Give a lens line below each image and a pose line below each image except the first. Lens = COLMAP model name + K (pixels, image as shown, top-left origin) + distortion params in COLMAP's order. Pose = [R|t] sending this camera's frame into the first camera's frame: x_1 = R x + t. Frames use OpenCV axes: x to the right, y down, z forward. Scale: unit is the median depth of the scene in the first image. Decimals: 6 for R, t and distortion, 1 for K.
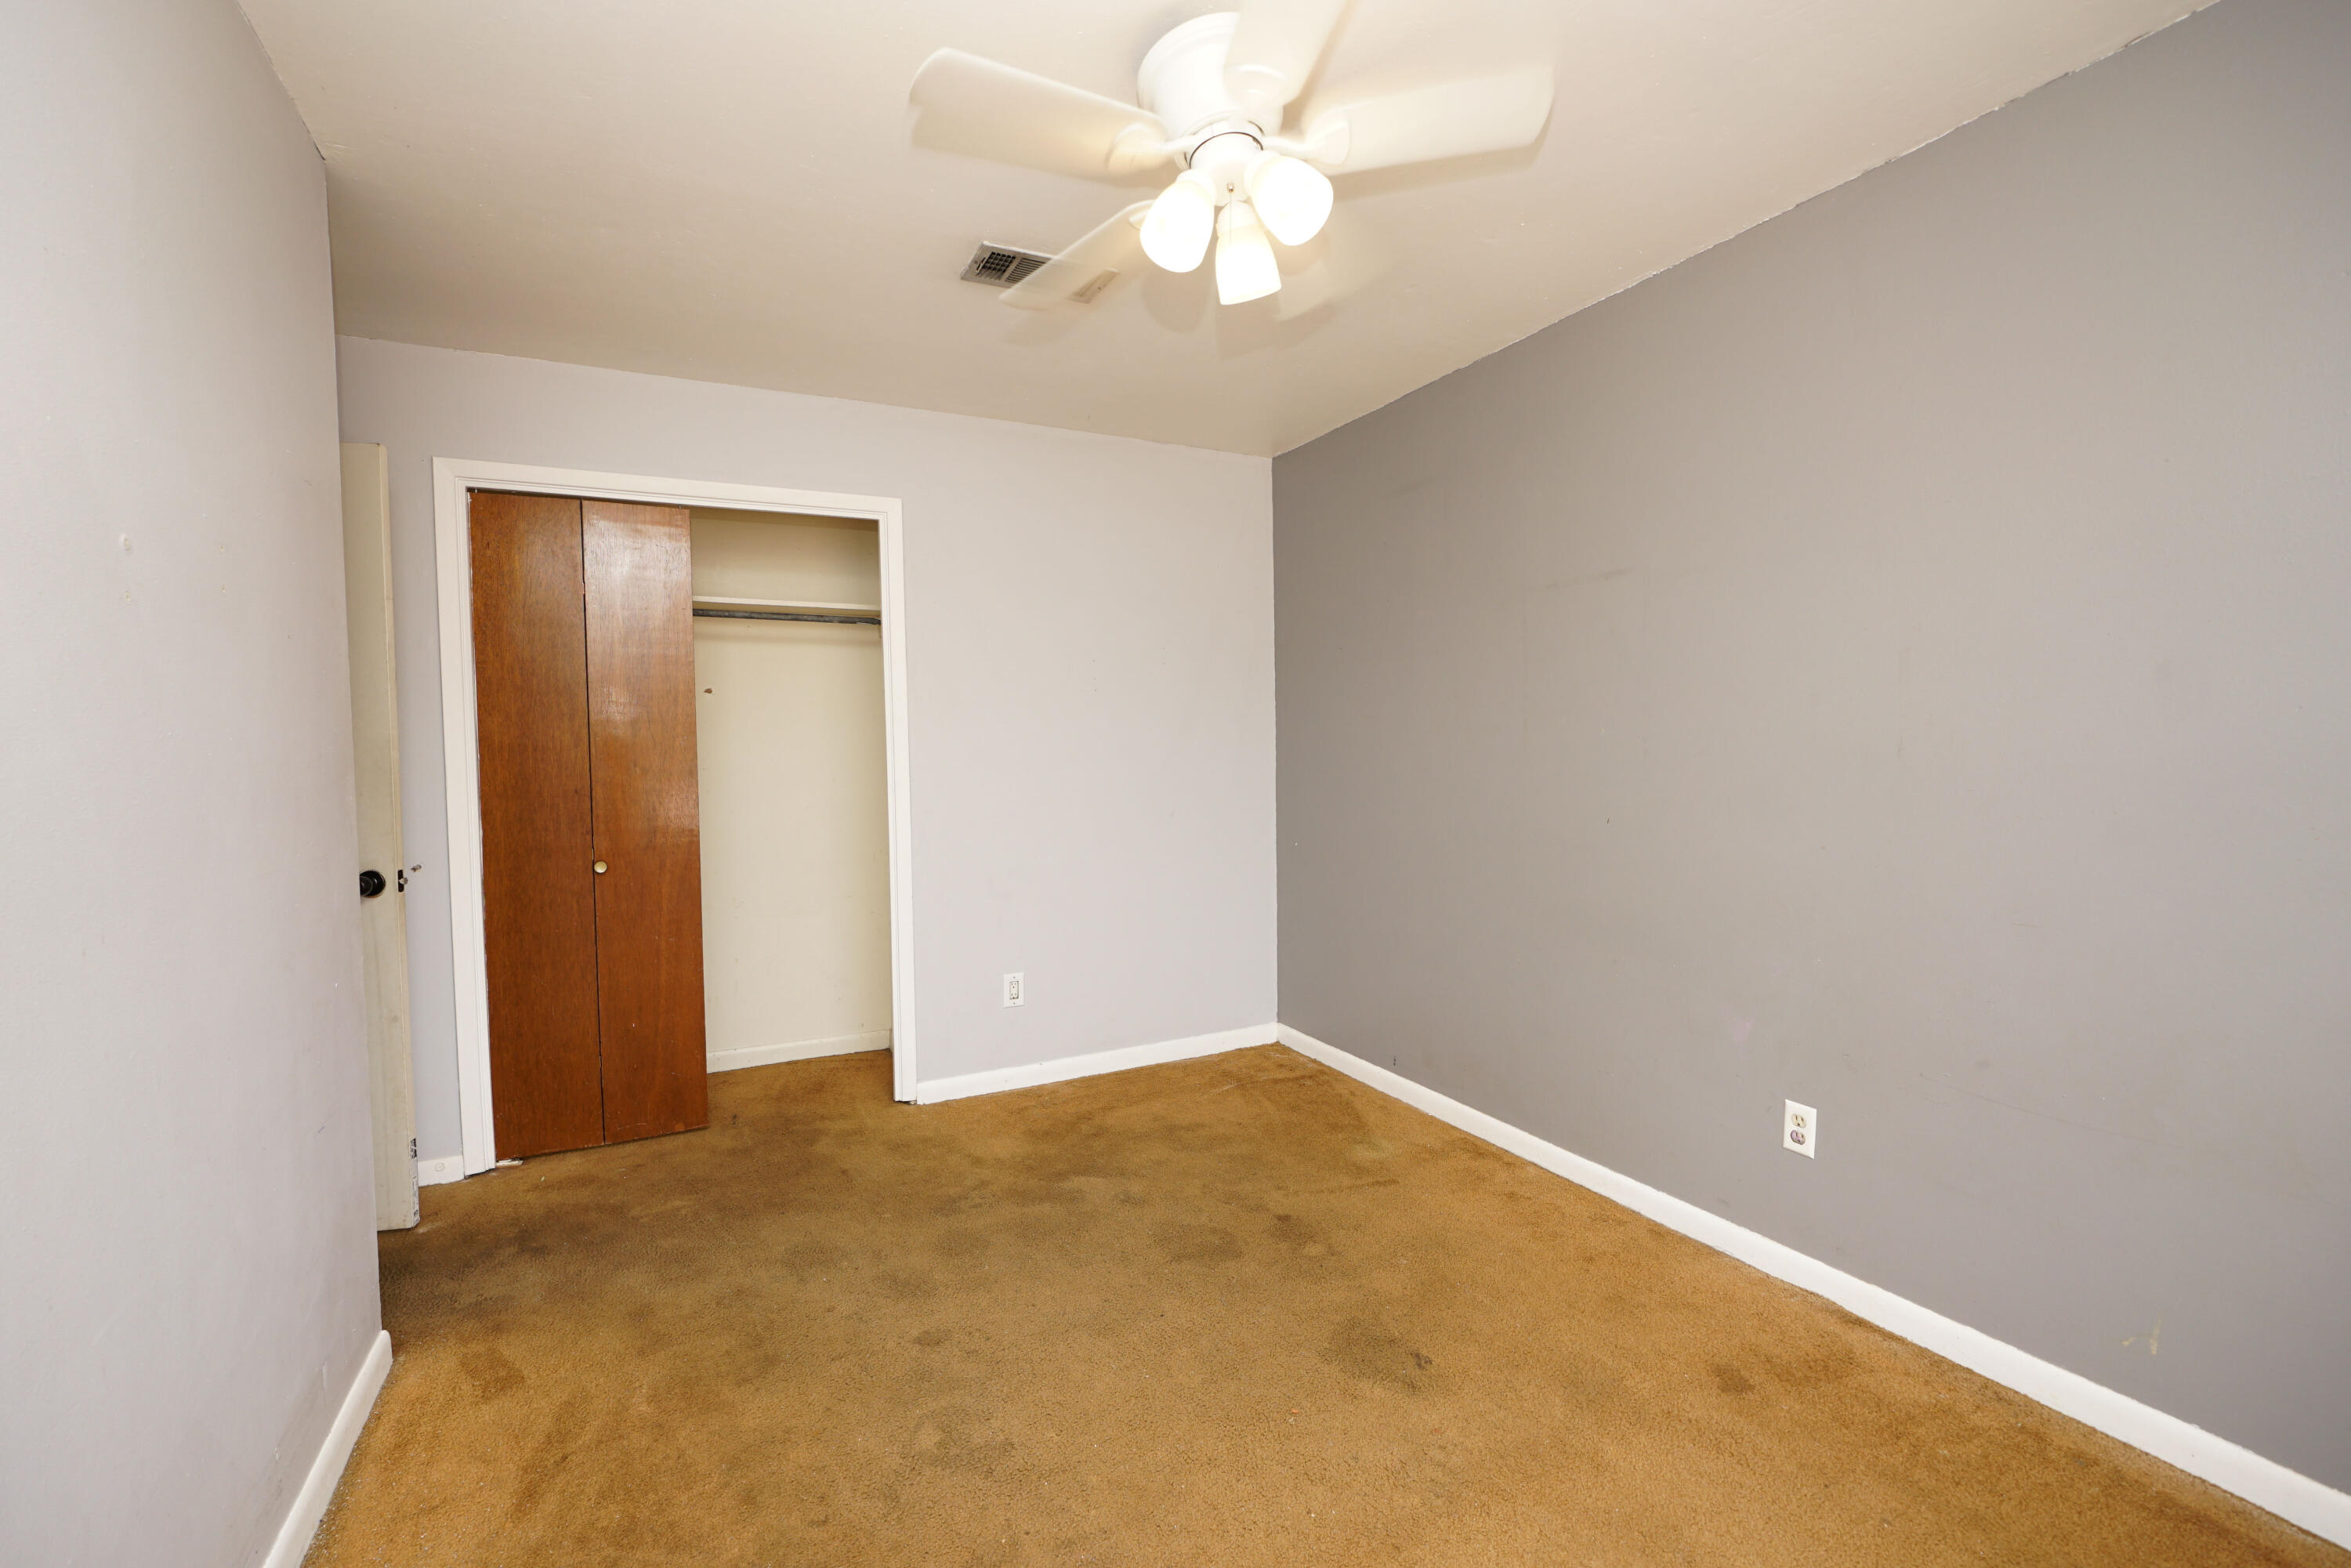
lens RADIAL K [[1013.6, 0, 1152.5], [0, 1013.6, 776.4], [0, 0, 1]] dist [-0.011345, 0.000186]
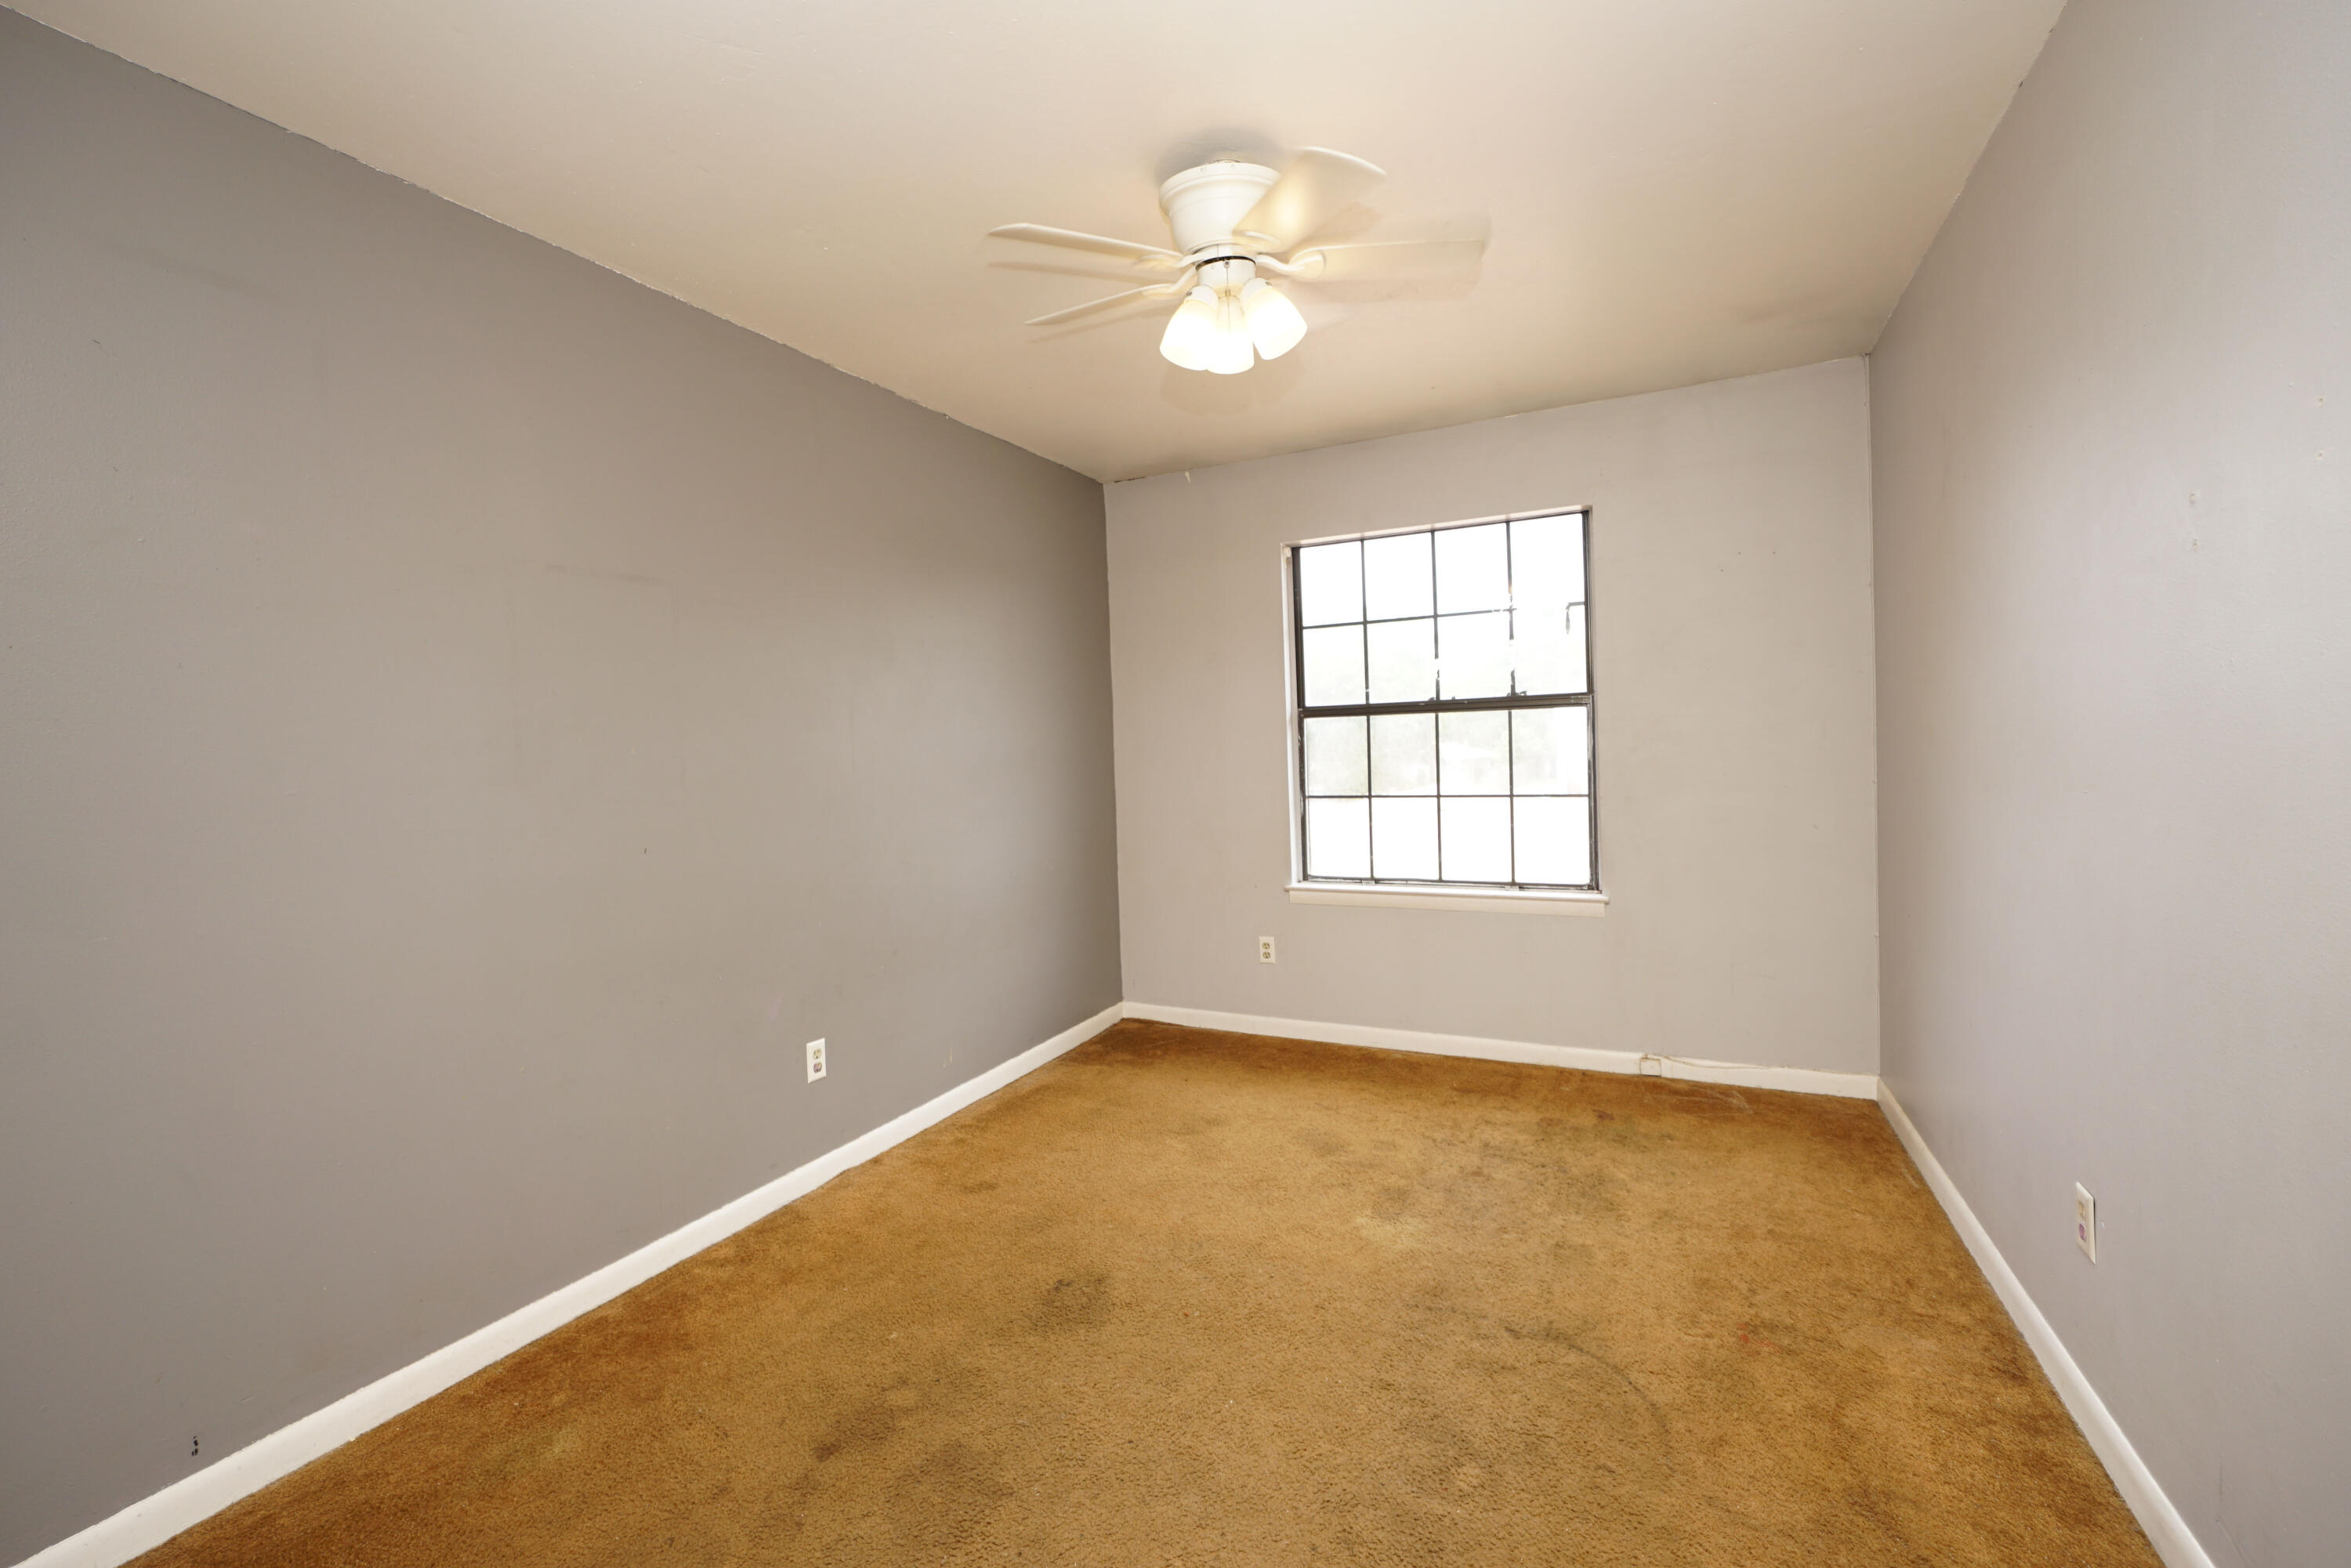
lens RADIAL K [[941.9, 0, 1171.6], [0, 941.9, 788.8], [0, 0, 1]] dist [-0.001684, -0.000056]
pose [[-0.594584, 0.001385, 0.804032, -0.595905], [0.074777, 0.995760, 0.053583, -0.026433], [-0.800549, 0.091983, -0.592166, 1.318417]]
